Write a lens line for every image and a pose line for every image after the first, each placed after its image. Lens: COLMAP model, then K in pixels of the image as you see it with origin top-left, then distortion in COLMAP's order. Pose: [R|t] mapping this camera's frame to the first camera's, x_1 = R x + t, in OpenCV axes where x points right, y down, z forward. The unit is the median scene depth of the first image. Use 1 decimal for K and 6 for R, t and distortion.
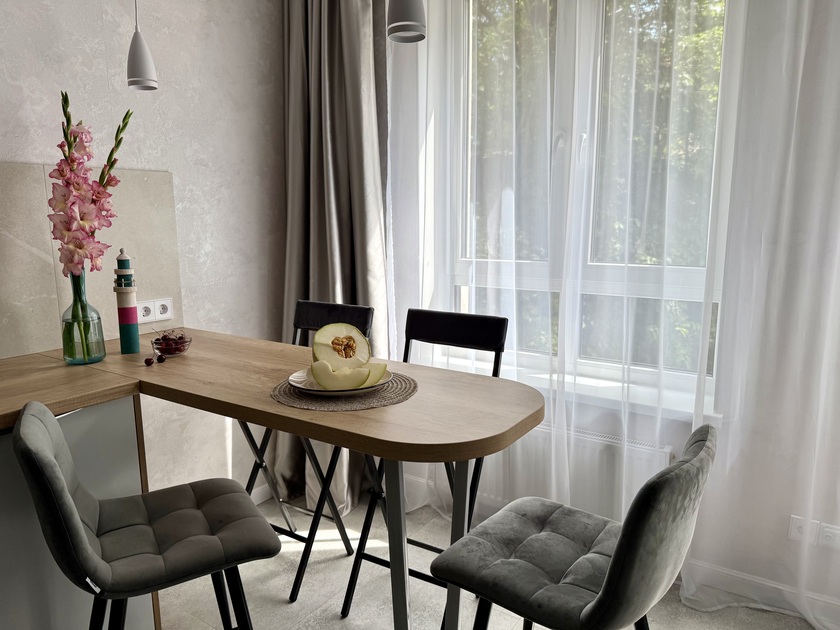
lens RADIAL K [[595.3, 0, 400.1], [0, 595.3, 310.0], [0, 0, 1]] dist [0.027300, -0.035344]
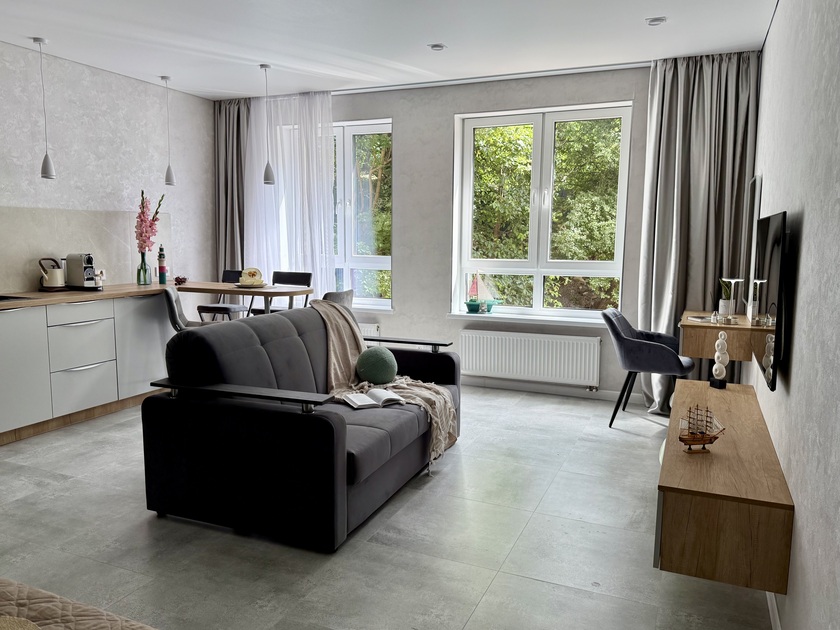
lens RADIAL K [[644.2, 0, 421.5], [0, 644.2, 318.8], [0, 0, 1]] dist [0.045654, -0.050993]
pose [[0.989039, -0.010206, 0.147304, 0.268062], [0.014442, 0.999511, -0.027717, 0.325049], [-0.146949, 0.029541, 0.988703, -2.005879]]
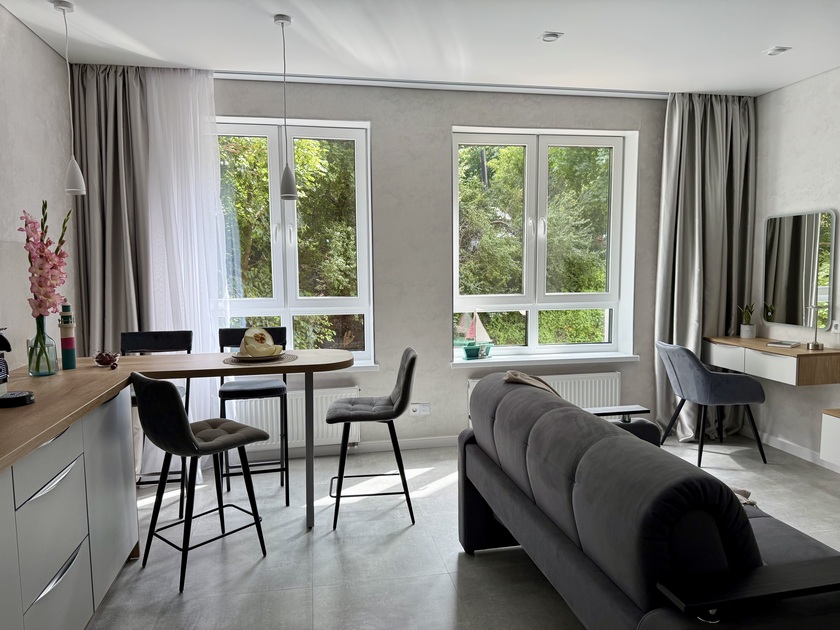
lens RADIAL K [[595.3, 0, 420.2], [0, 595.3, 314.7], [0, 0, 1]] dist [0.027300, -0.035344]
pose [[0.733046, -0.067397, 0.676832, -0.799226], [0.116677, 0.992789, -0.027508, 0.081516], [-0.670097, 0.099136, 0.735623, -0.679450]]
